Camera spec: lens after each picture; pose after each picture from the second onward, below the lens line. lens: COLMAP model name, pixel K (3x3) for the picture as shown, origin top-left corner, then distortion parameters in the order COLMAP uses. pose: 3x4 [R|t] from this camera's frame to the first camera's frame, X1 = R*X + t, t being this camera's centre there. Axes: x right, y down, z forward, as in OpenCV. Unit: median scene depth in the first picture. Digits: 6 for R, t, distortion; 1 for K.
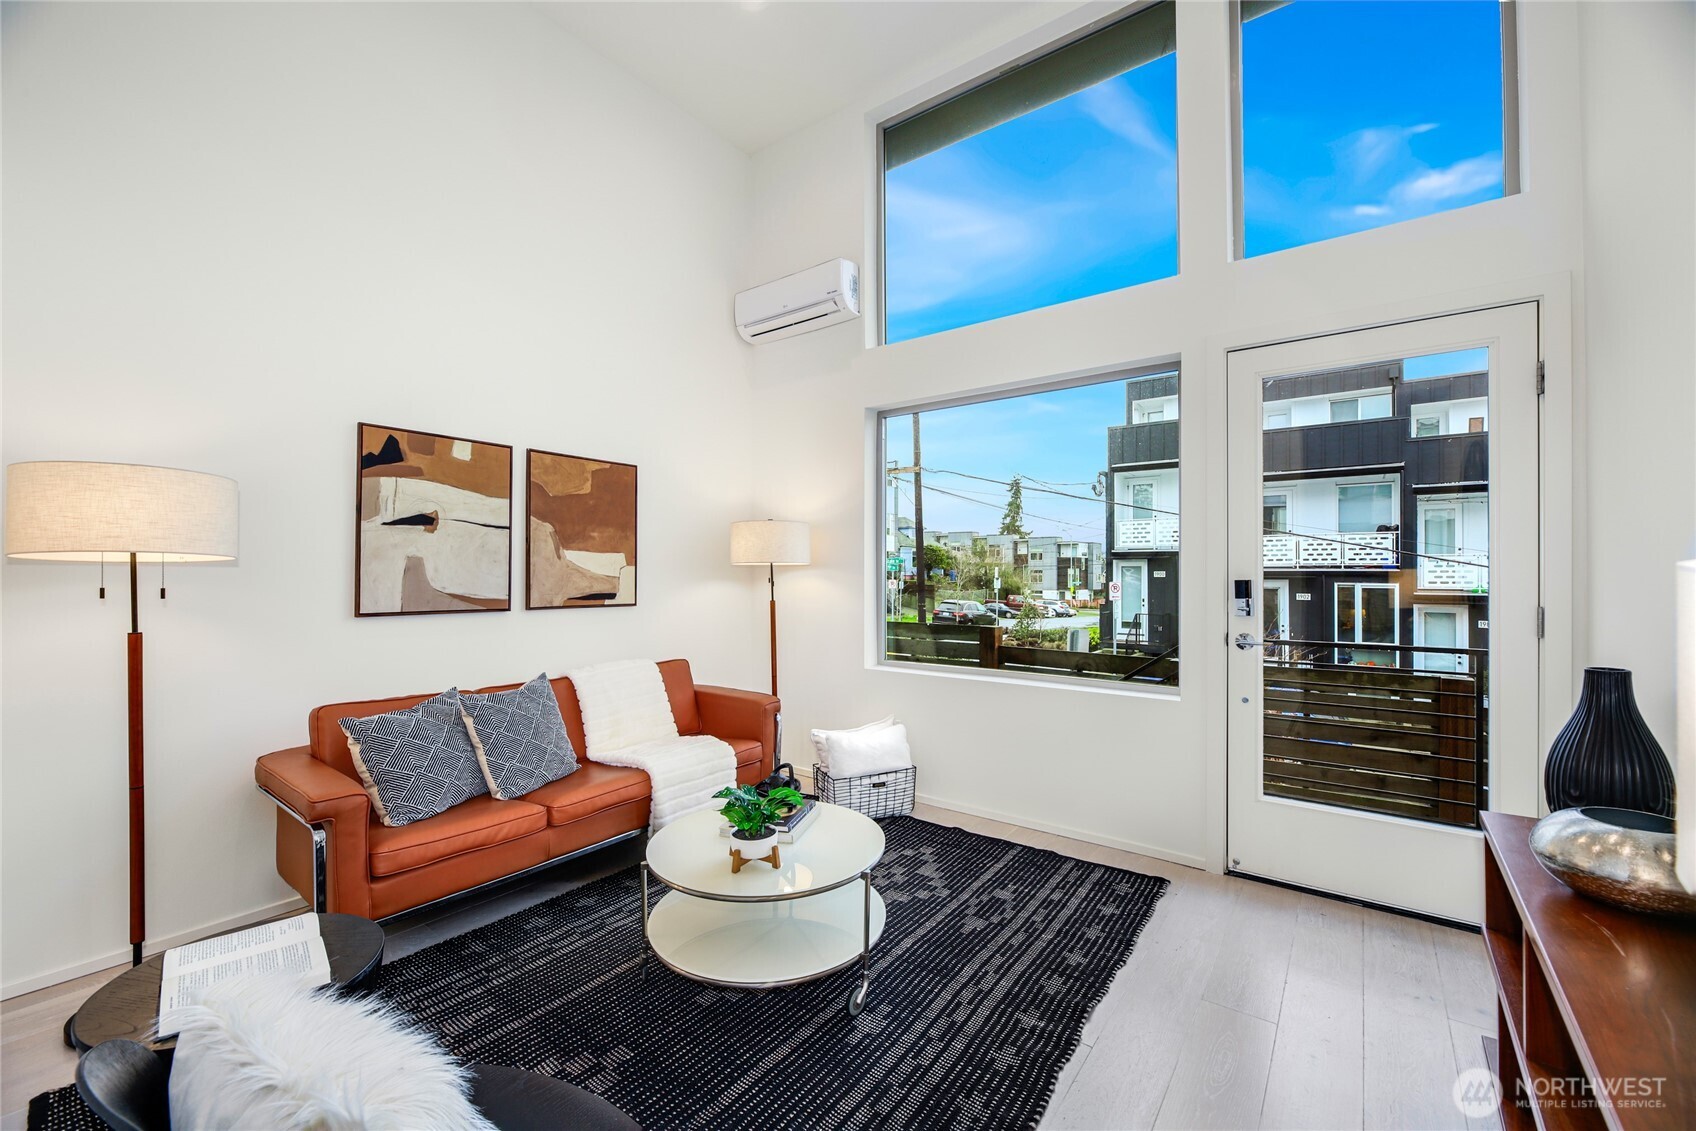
lens RADIAL K [[691.6, 0, 847.7], [0, 691.6, 542.3], [0, 0, 1]] dist [0.004745, 0.000130]
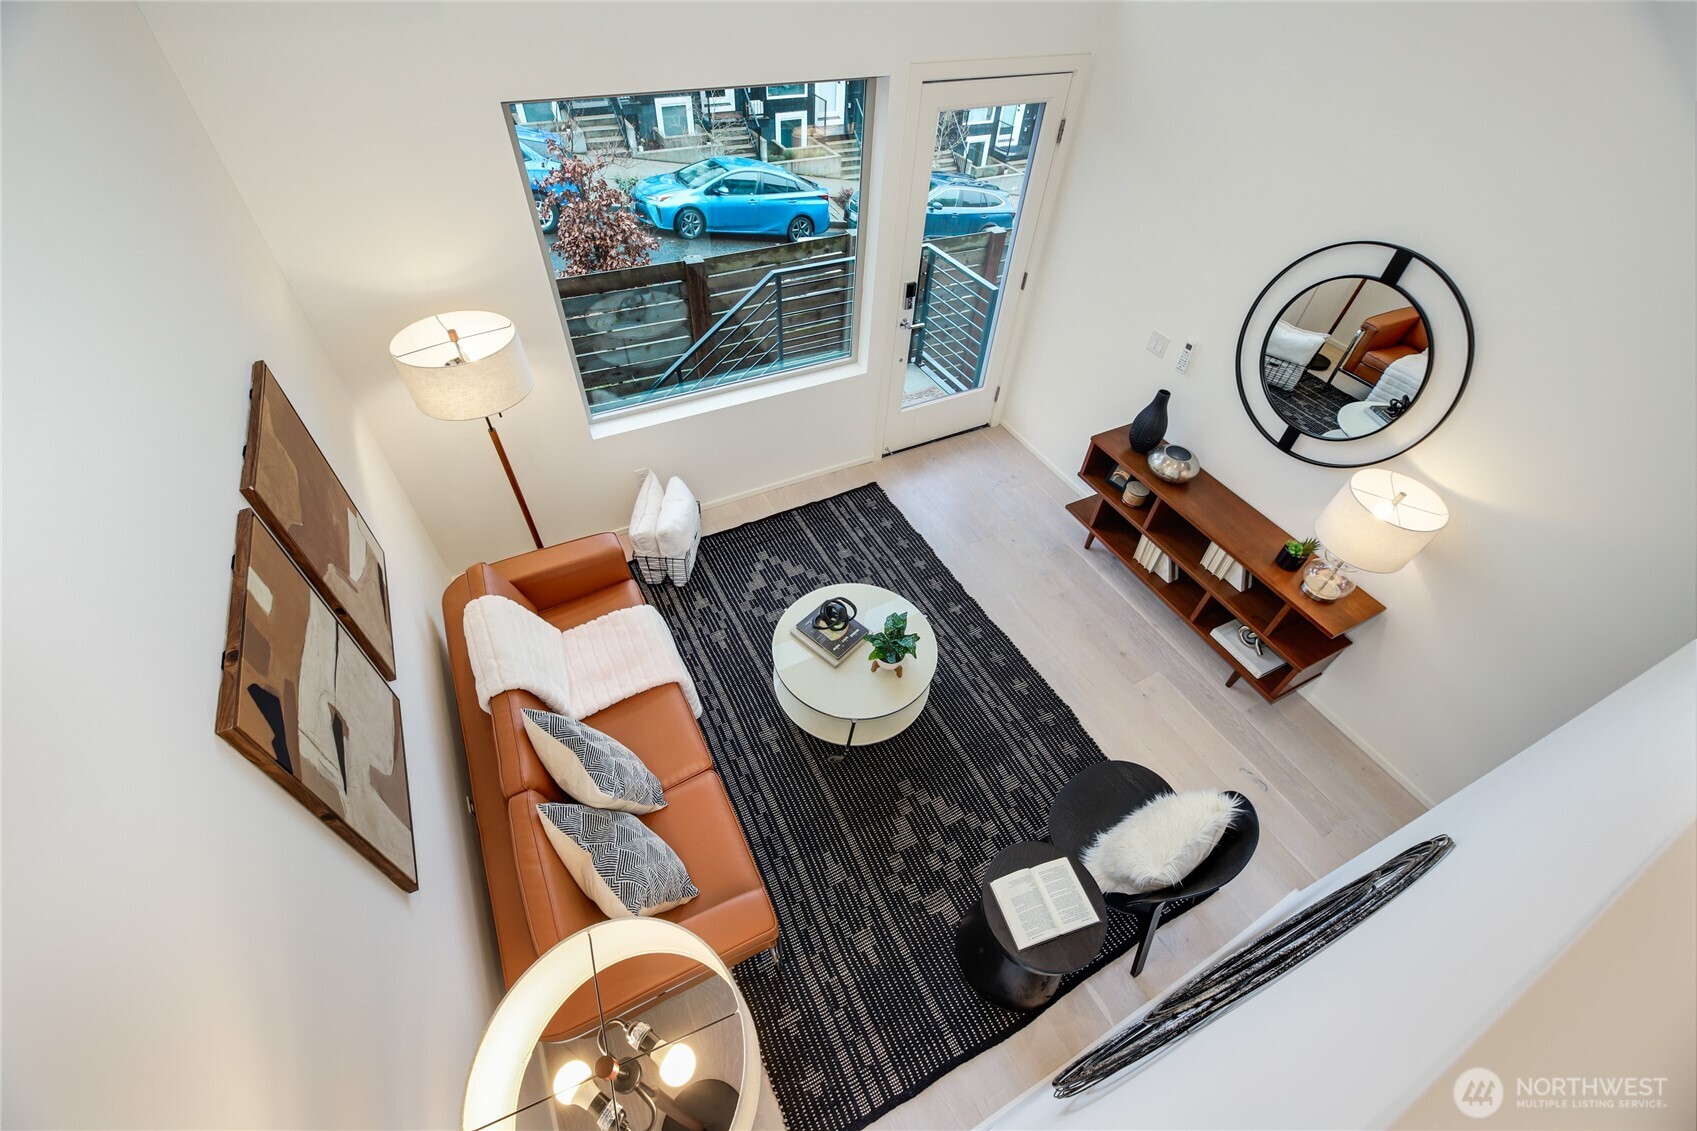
lens RADIAL K [[692.0, 0, 849.1], [0, 692.0, 569.8], [0, 0, 1]] dist [0.004745, 0.000130]
pose [[0.435039, -0.642263, 0.631062, -0.697432], [-0.087104, 0.667553, 0.739449, -0.553044], [-0.896189, -0.376657, 0.234468, 0.556554]]
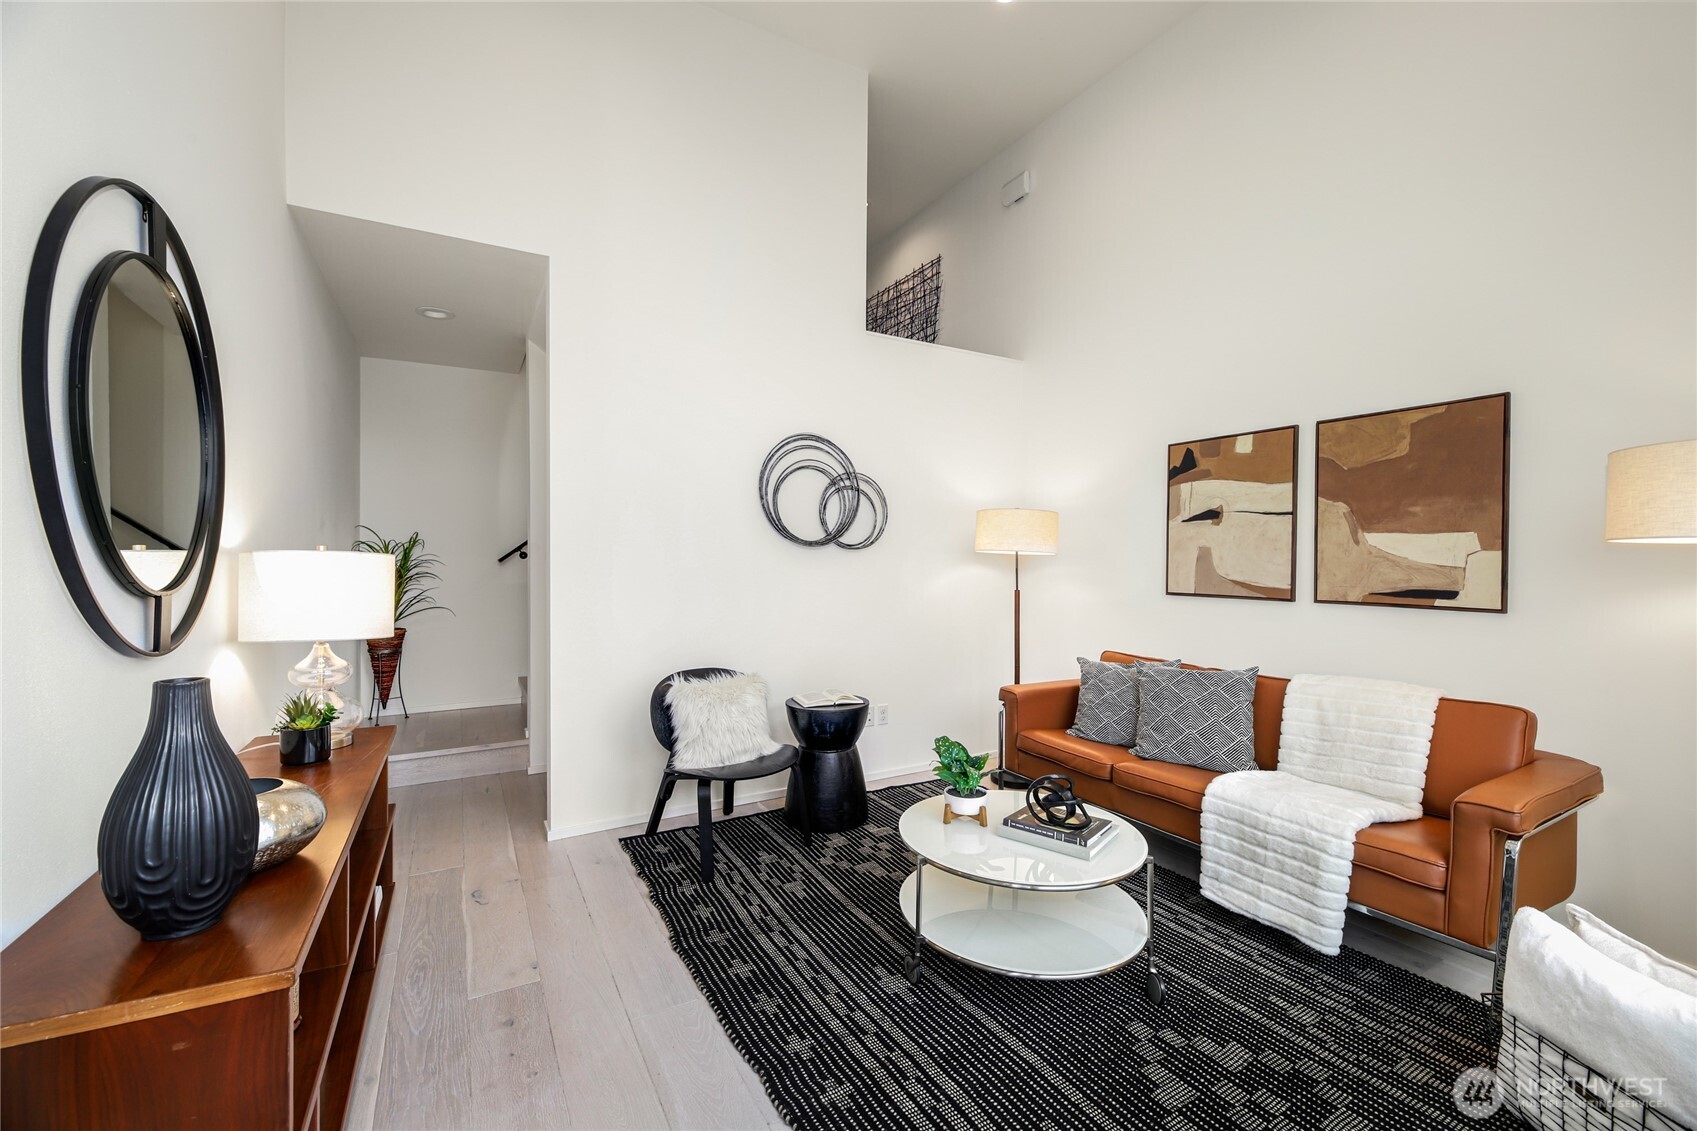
lens RADIAL K [[692.0, 0, 850.3], [0, 692.0, 561.4], [0, 0, 1]] dist [0.004745, 0.000130]
pose [[-0.402571, 0.003116, -0.915384, 0.672414], [0.041099, 0.999047, -0.014674, 0.036833], [0.914466, -0.043529, -0.402315, 0.907247]]
